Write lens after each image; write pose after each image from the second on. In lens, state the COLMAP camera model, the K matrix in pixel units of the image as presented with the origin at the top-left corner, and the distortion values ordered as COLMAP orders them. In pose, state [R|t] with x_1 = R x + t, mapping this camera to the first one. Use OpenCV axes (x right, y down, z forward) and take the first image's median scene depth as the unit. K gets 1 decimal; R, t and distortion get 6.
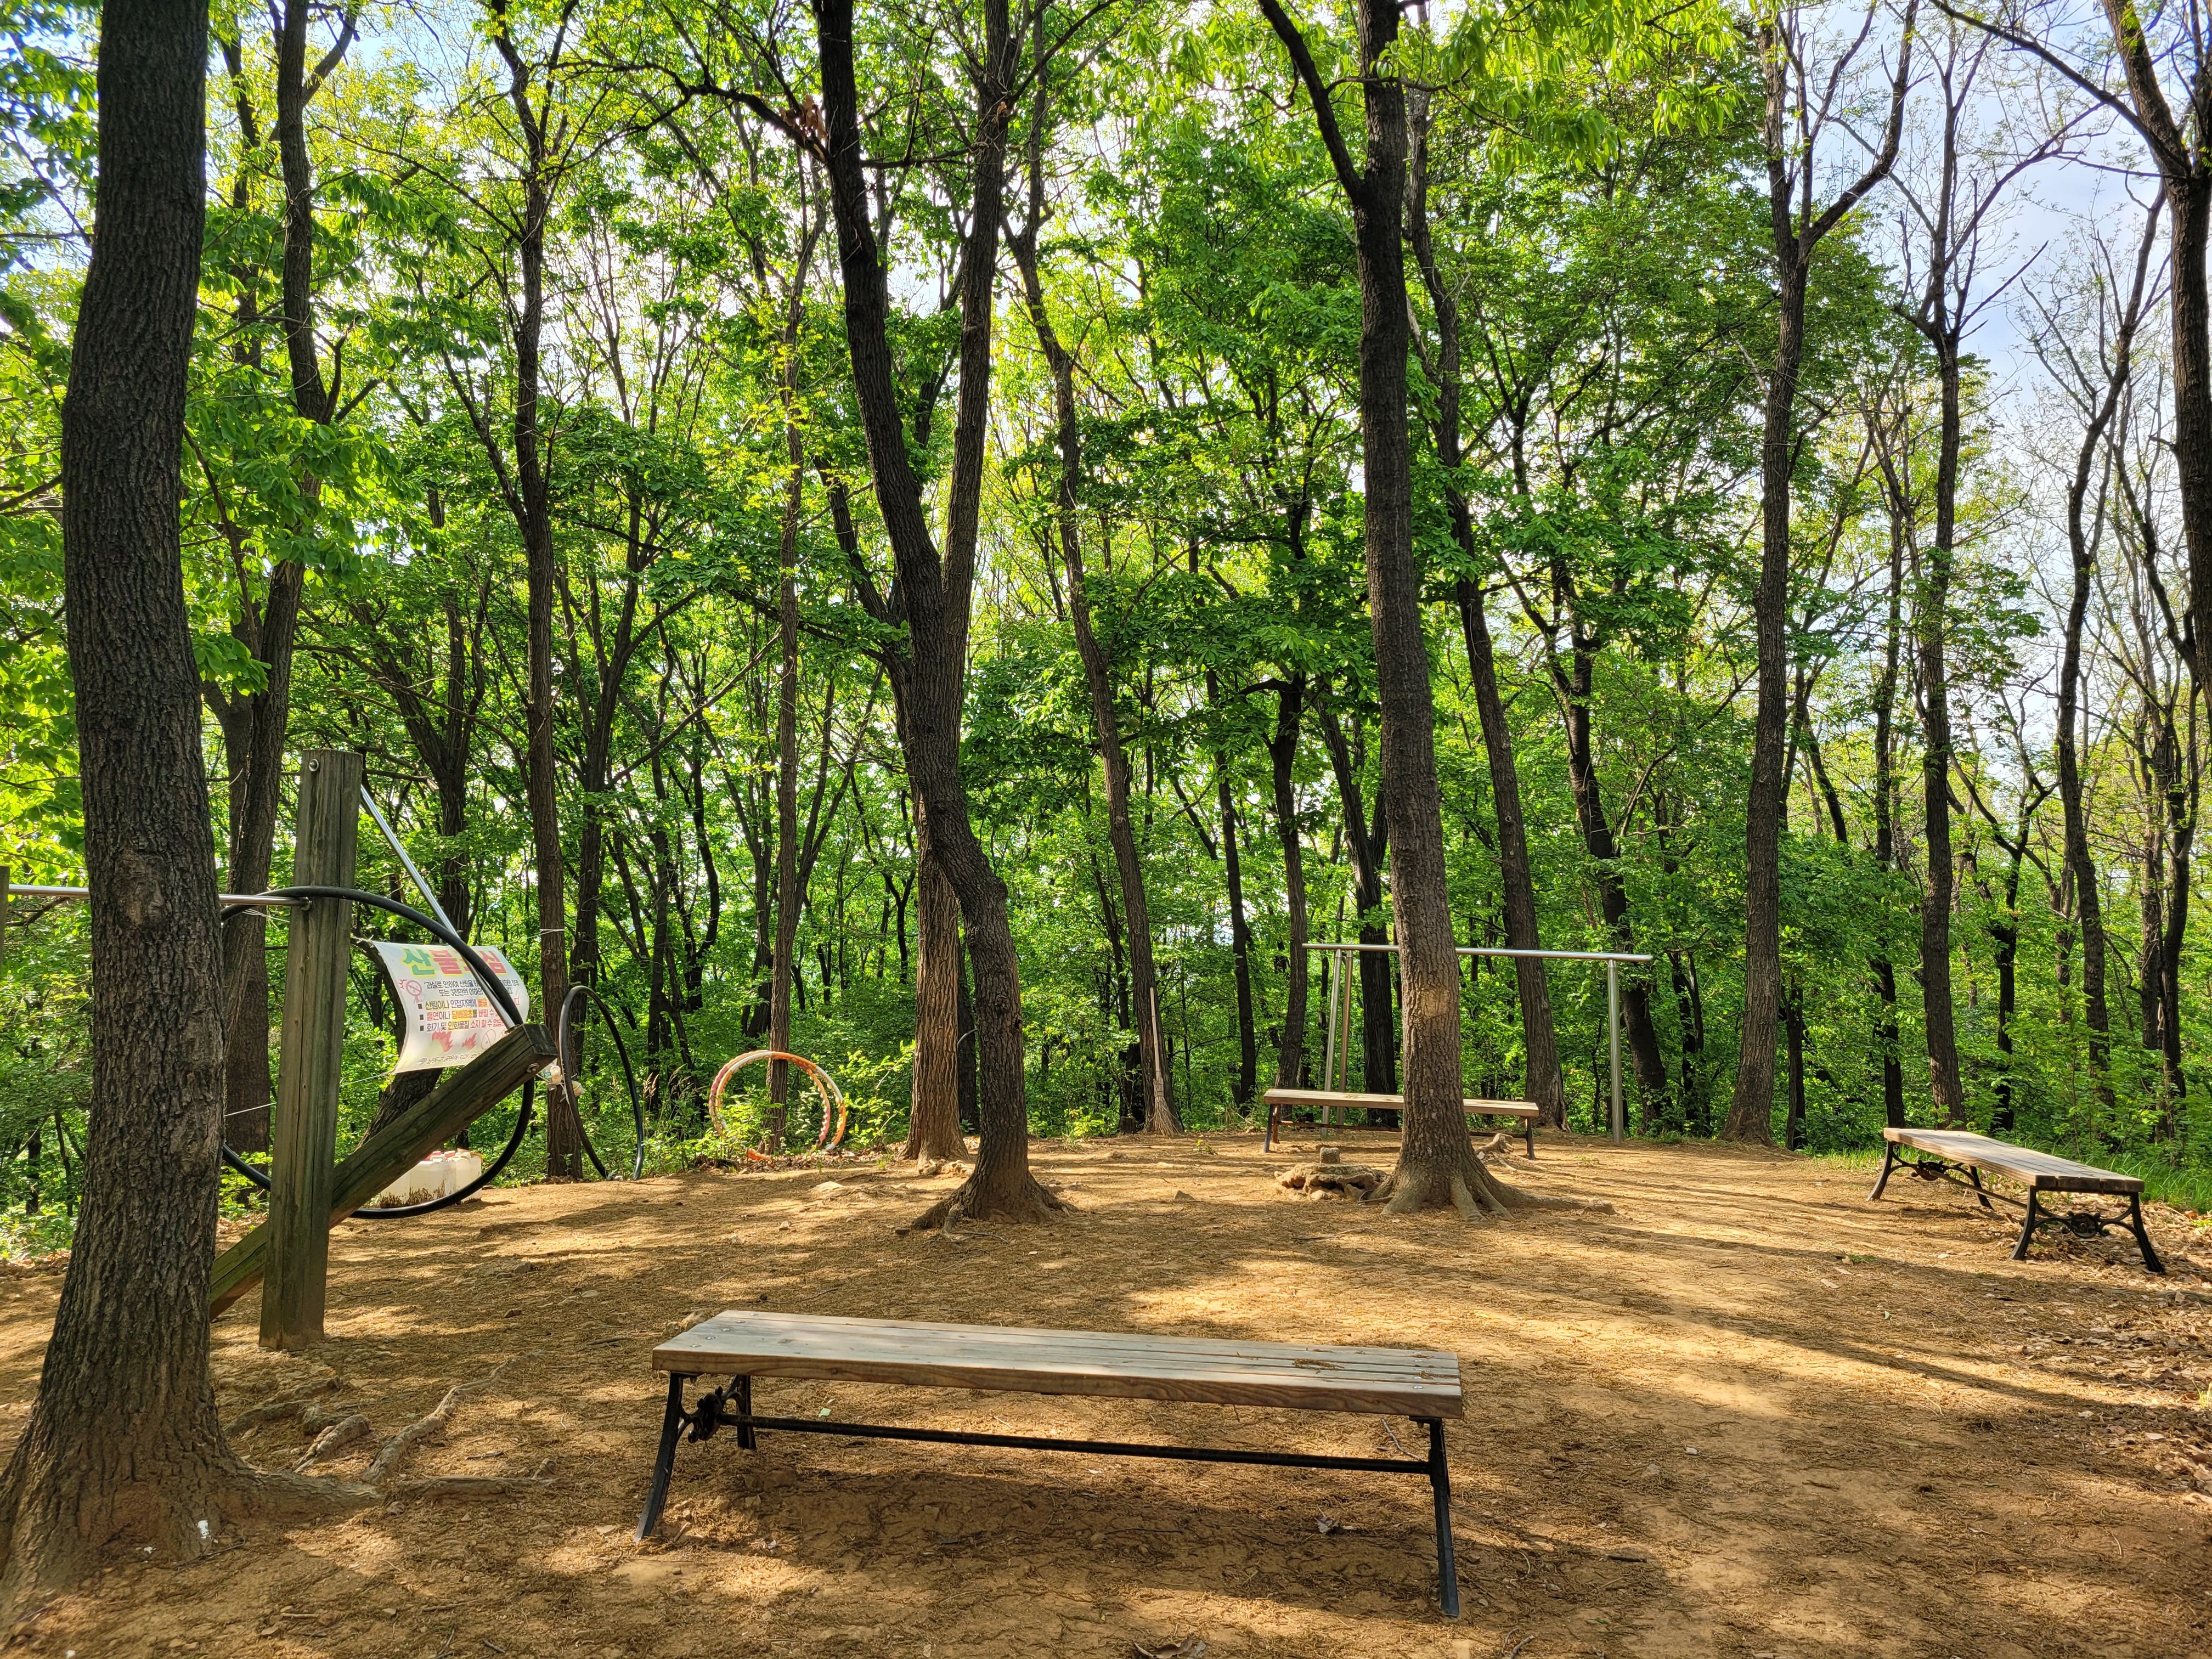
lens RADIAL K [[1661.1, 0, 1104.1], [0, 1661.1, 825.2], [0, 0, 1]] dist [0.009159, 0.004049]
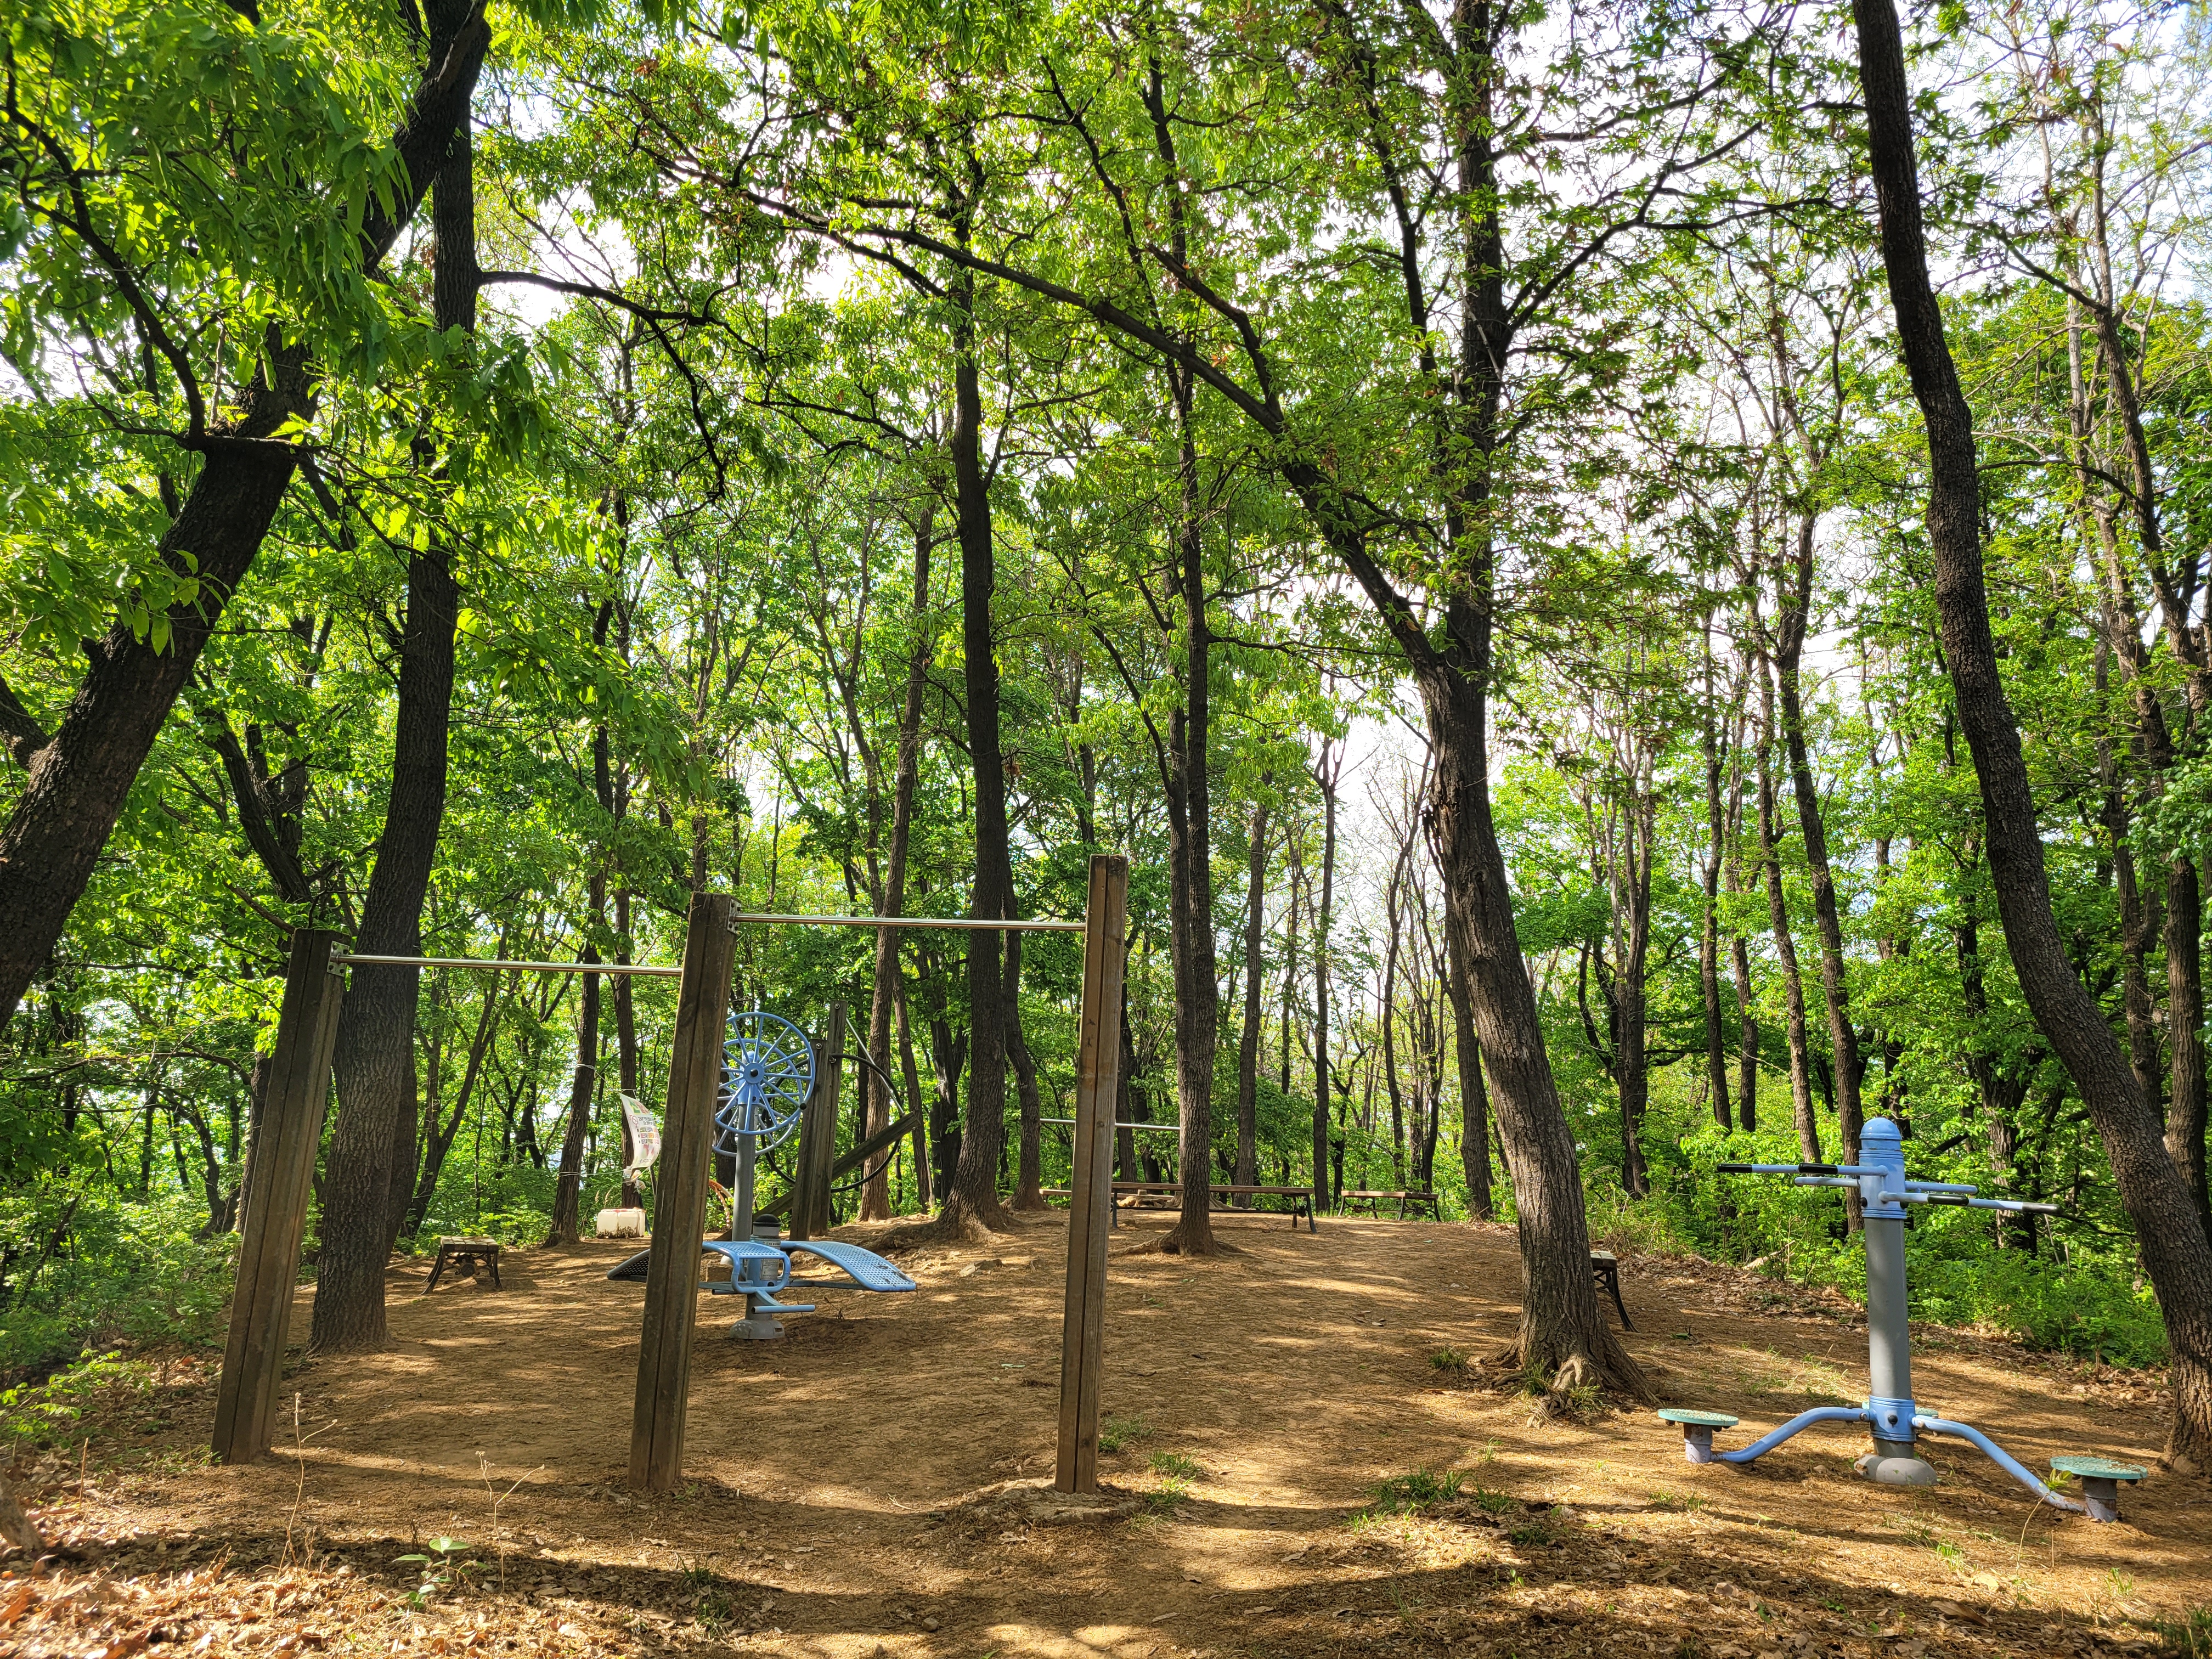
lens RADIAL K [[1661.1, 0, 1108.6], [0, 1661.1, 826.8], [0, 0, 1]] dist [0.009159, 0.004049]
pose [[0.924723, 0.097241, 0.368010, -0.345089], [-0.045833, 0.988229, -0.145957, 0.013200], [-0.377871, 0.118103, 0.918295, -0.507593]]
